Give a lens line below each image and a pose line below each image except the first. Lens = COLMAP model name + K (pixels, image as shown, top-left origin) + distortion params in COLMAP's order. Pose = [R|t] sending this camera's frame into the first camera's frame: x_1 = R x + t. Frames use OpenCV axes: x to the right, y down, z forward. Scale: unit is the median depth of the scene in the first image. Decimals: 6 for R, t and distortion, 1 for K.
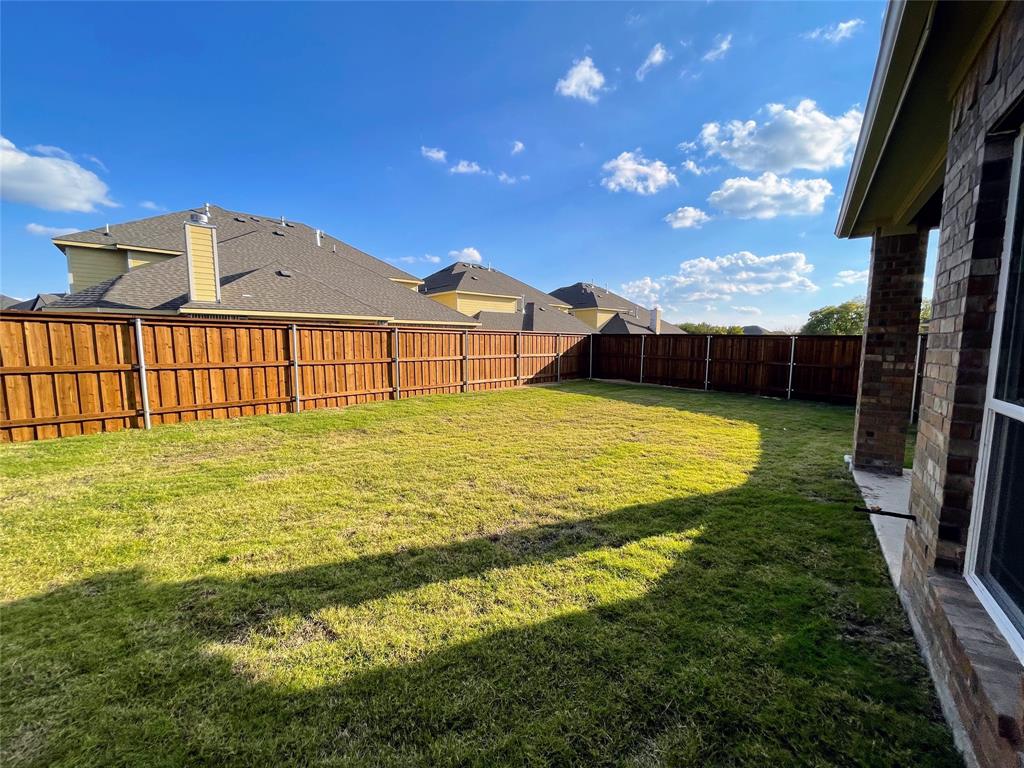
lens RADIAL K [[412.9, 0, 521.9], [0, 412.9, 381.0], [0, 0, 1]] dist [-0.002212, 0.000864]
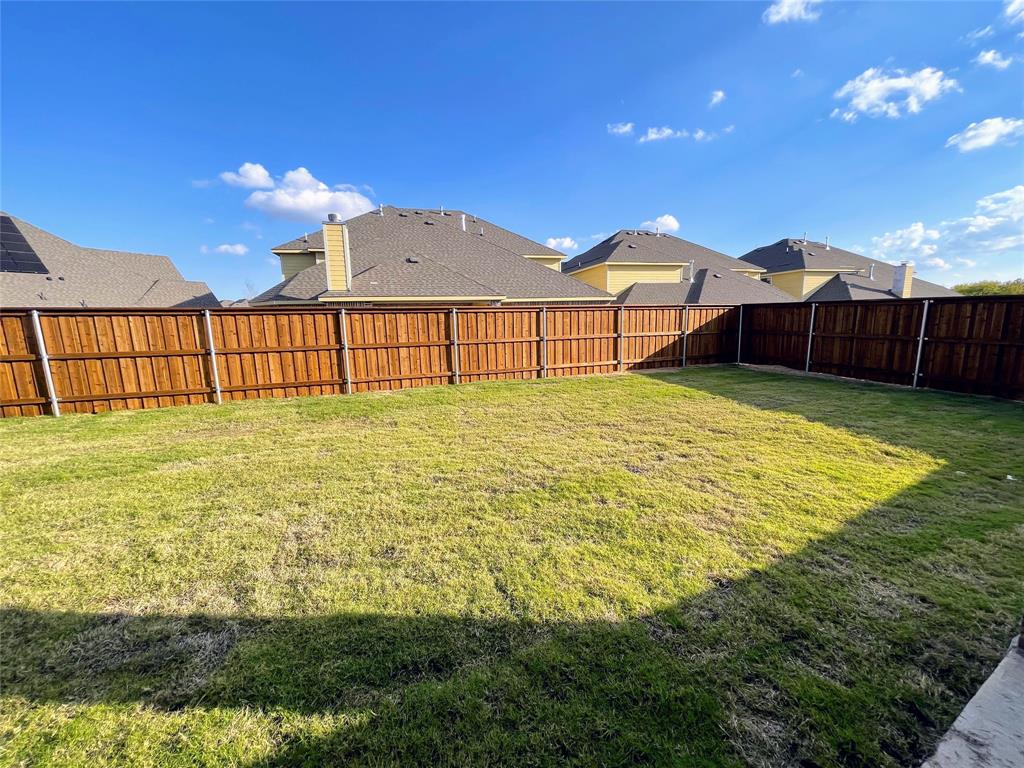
lens RADIAL K [[412.9, 0, 520.6], [0, 412.9, 383.1], [0, 0, 1]] dist [-0.002212, 0.000864]
pose [[0.896370, 0.042123, -0.441301, 0.212956], [-0.015260, 0.997817, 0.064246, -0.017809], [0.443044, -0.050854, 0.895056, 0.186245]]
